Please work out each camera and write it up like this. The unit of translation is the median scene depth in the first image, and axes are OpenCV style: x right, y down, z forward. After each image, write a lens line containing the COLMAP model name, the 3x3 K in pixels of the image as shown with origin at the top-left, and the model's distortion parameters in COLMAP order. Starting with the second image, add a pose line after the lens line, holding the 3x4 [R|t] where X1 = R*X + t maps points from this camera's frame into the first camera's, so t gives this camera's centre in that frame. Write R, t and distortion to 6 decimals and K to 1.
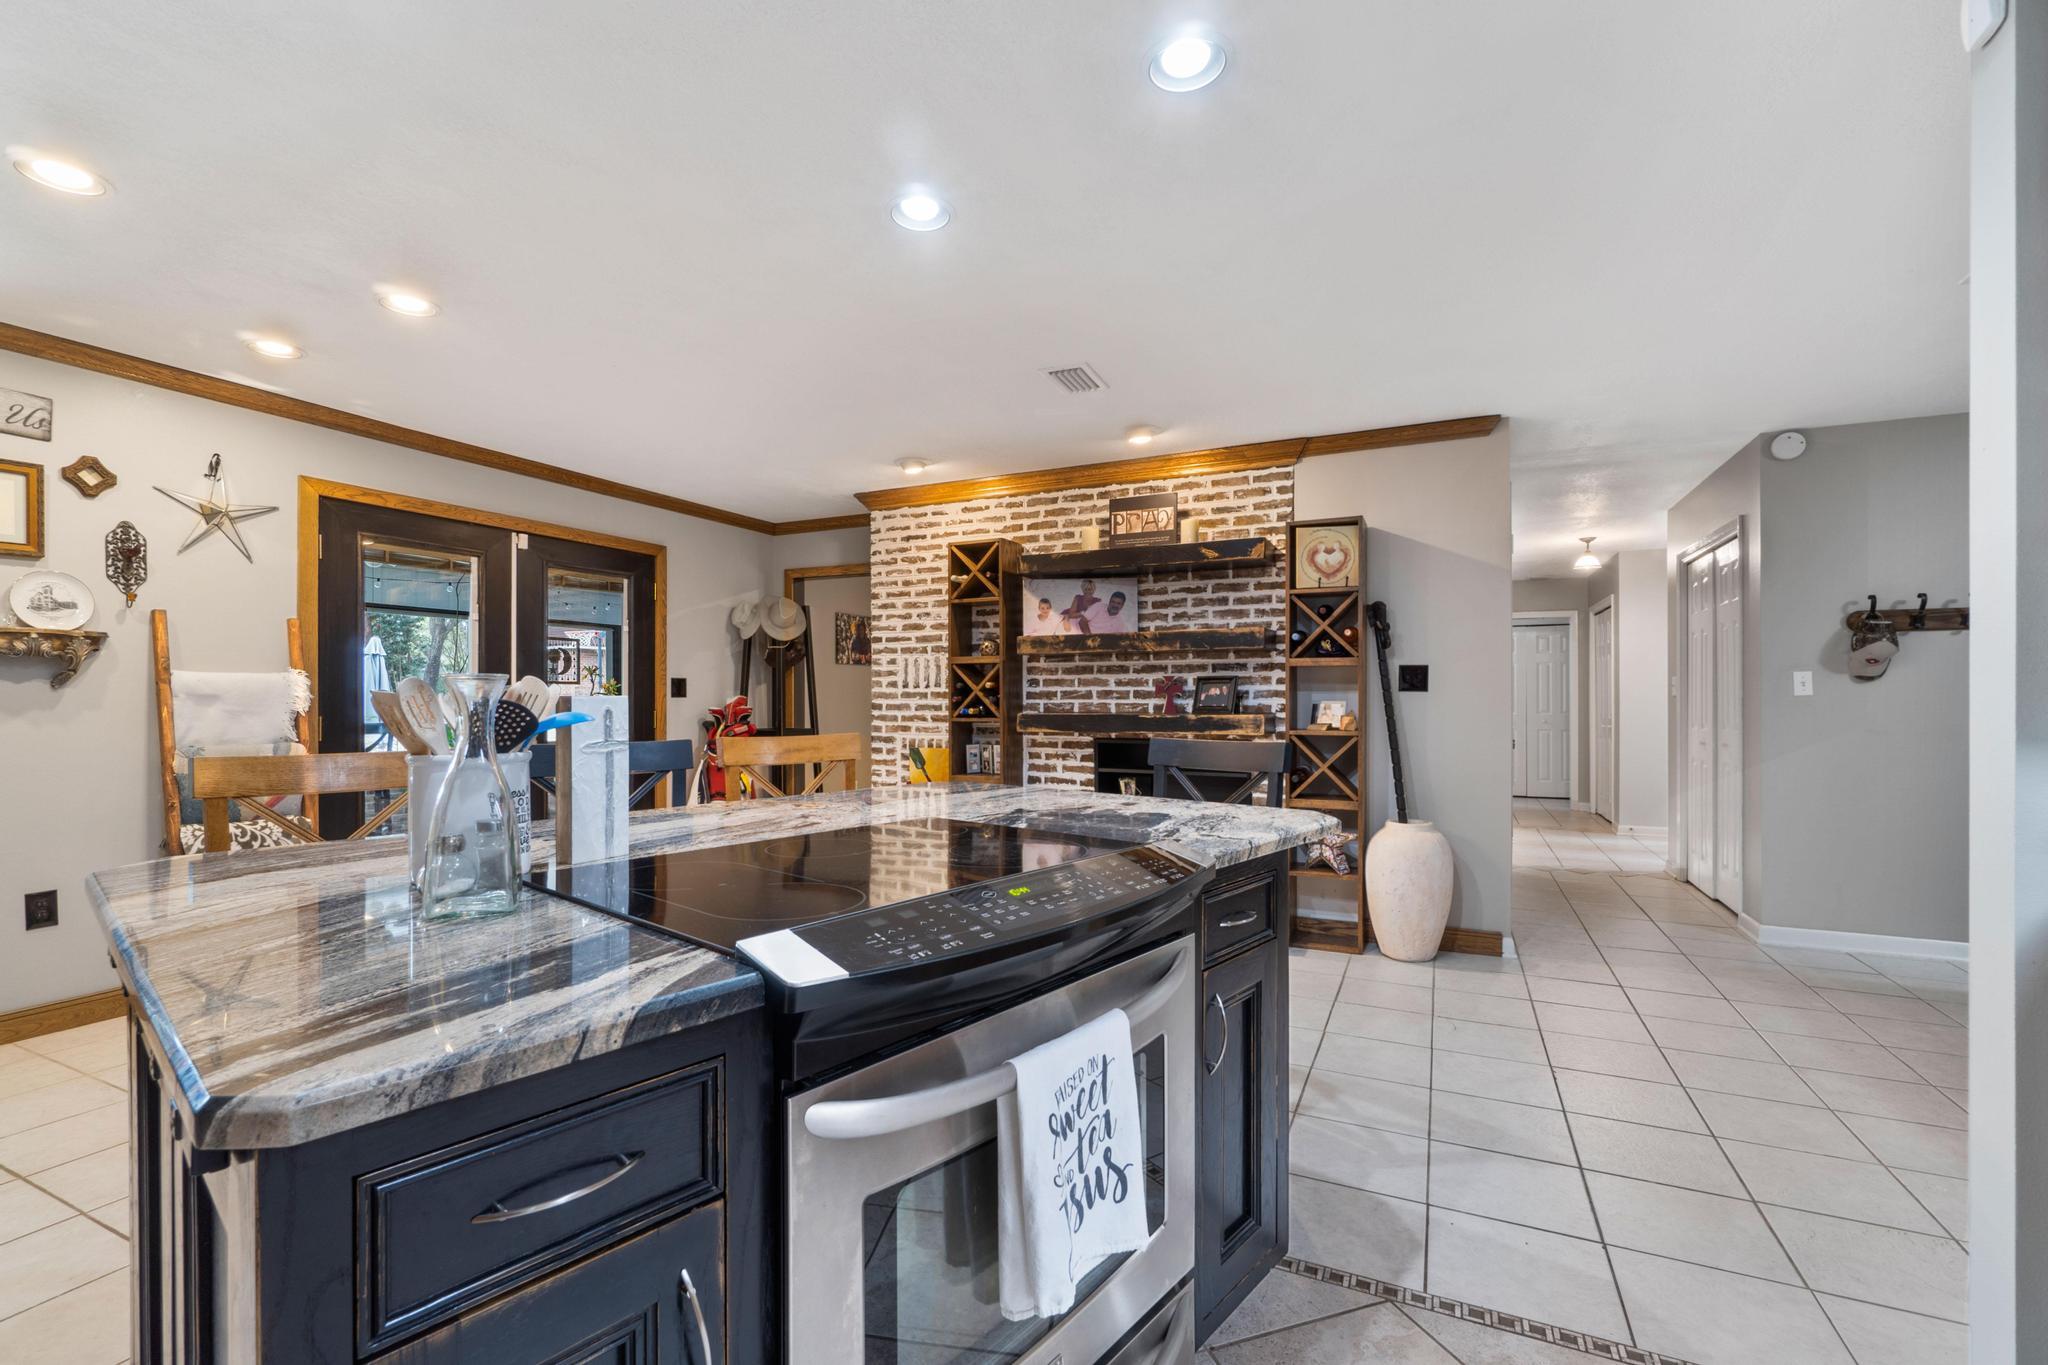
lens RADIAL K [[893.0, 0, 1024.0], [0, 893.0, 682.5], [0, 0, 1]] dist [-0.001837, -0.000272]
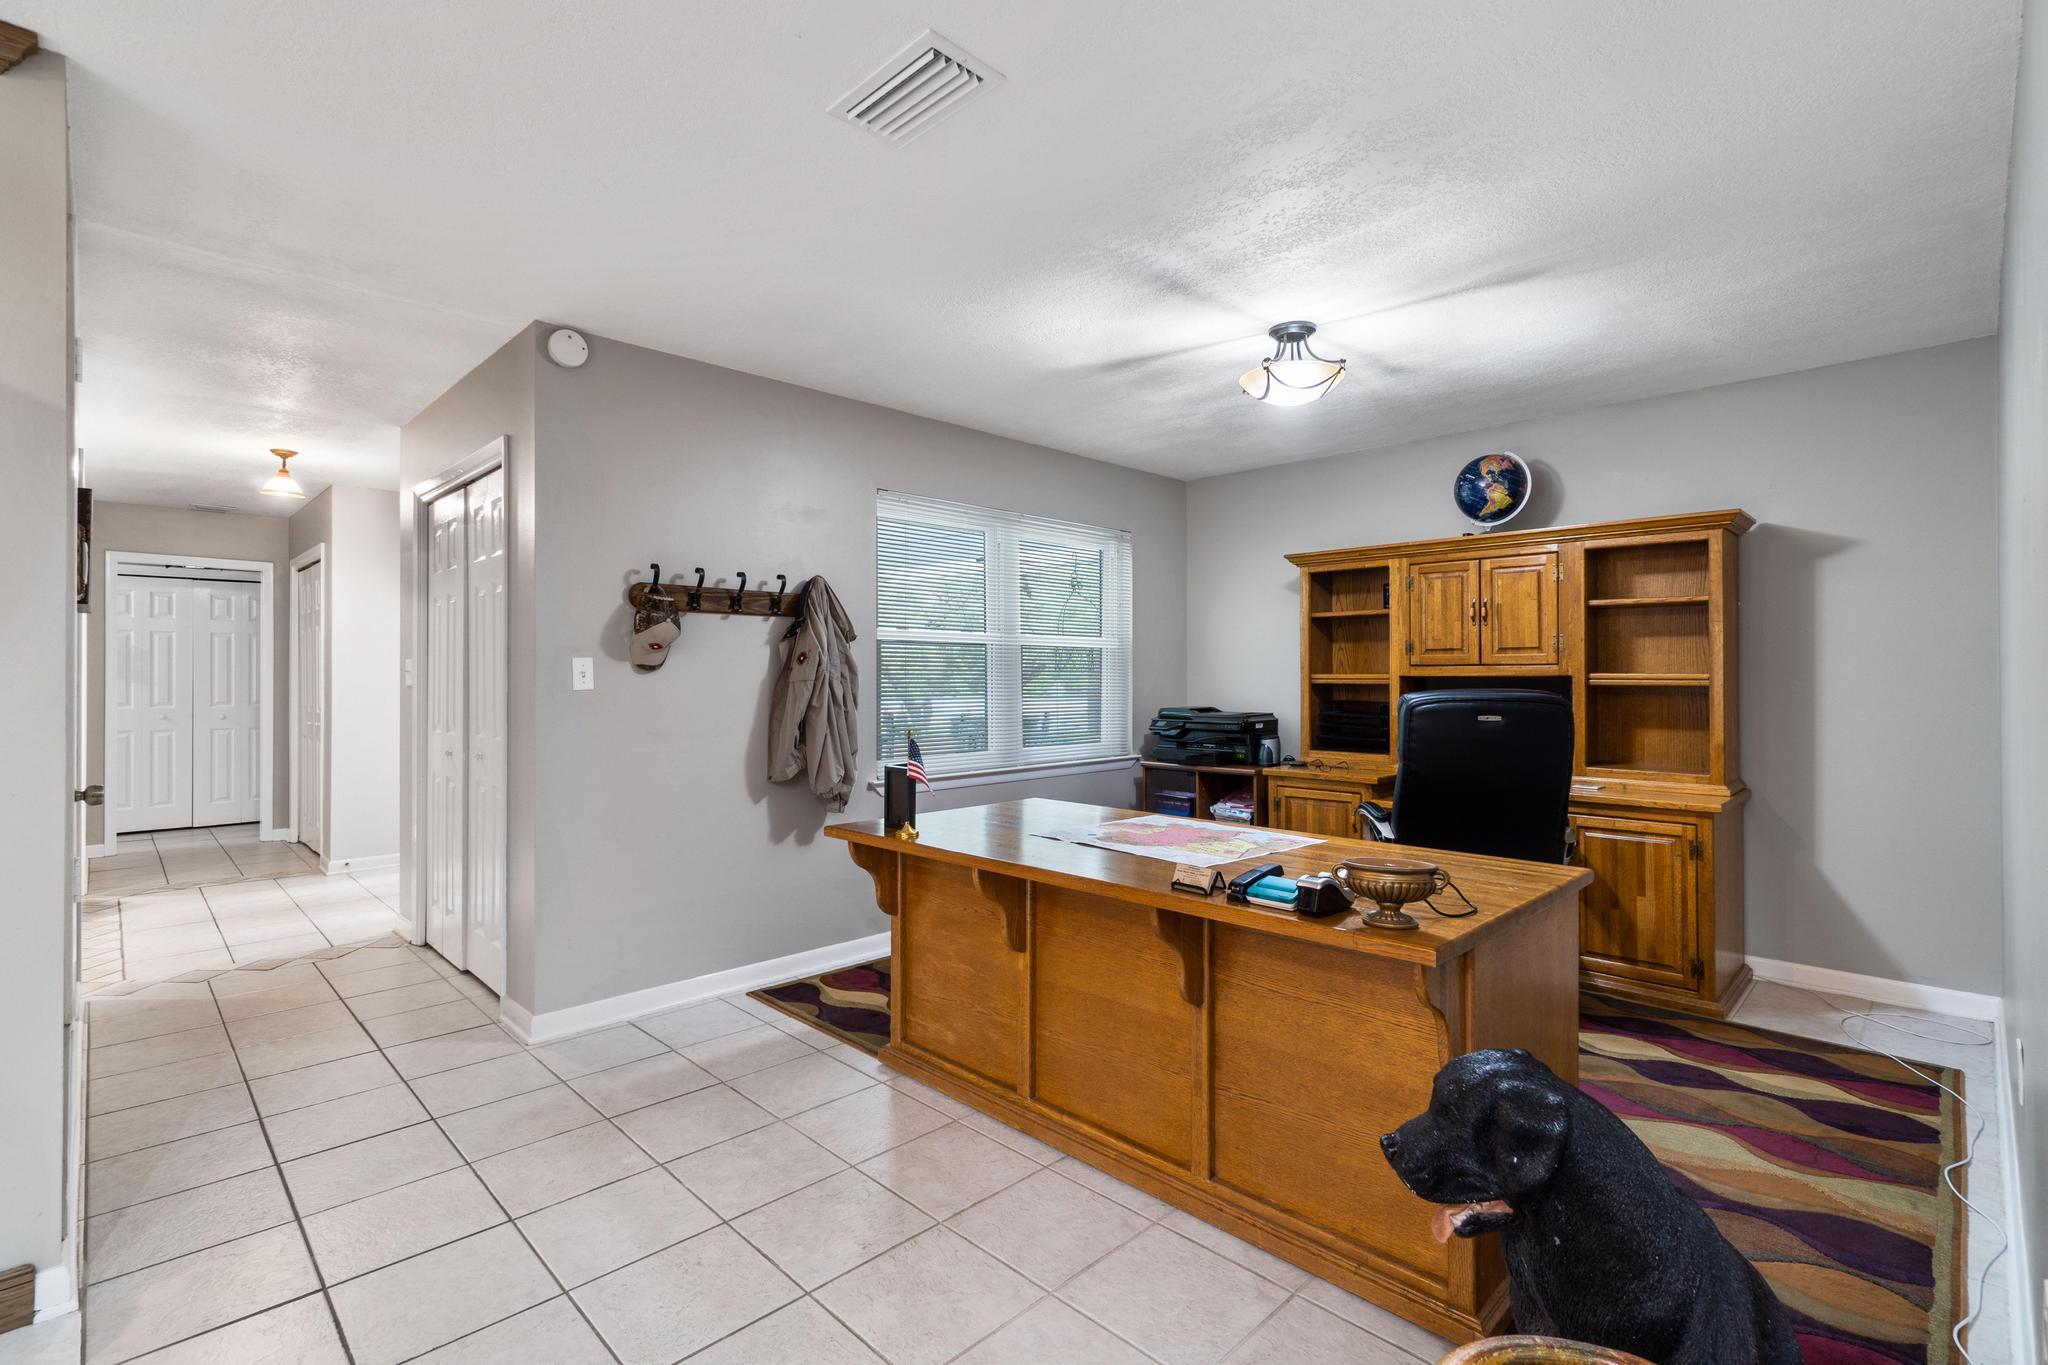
lens RADIAL K [[940.5, 0, 1024.0], [0, 940.5, 682.5], [0, 0, 1]] dist [-0.000710, -0.000225]
pose [[0.342632, -0.007636, 0.939439, 0.210858], [-0.015176, 0.999792, 0.013662, -0.006411], [-0.939347, -0.018938, 0.342445, 0.309827]]
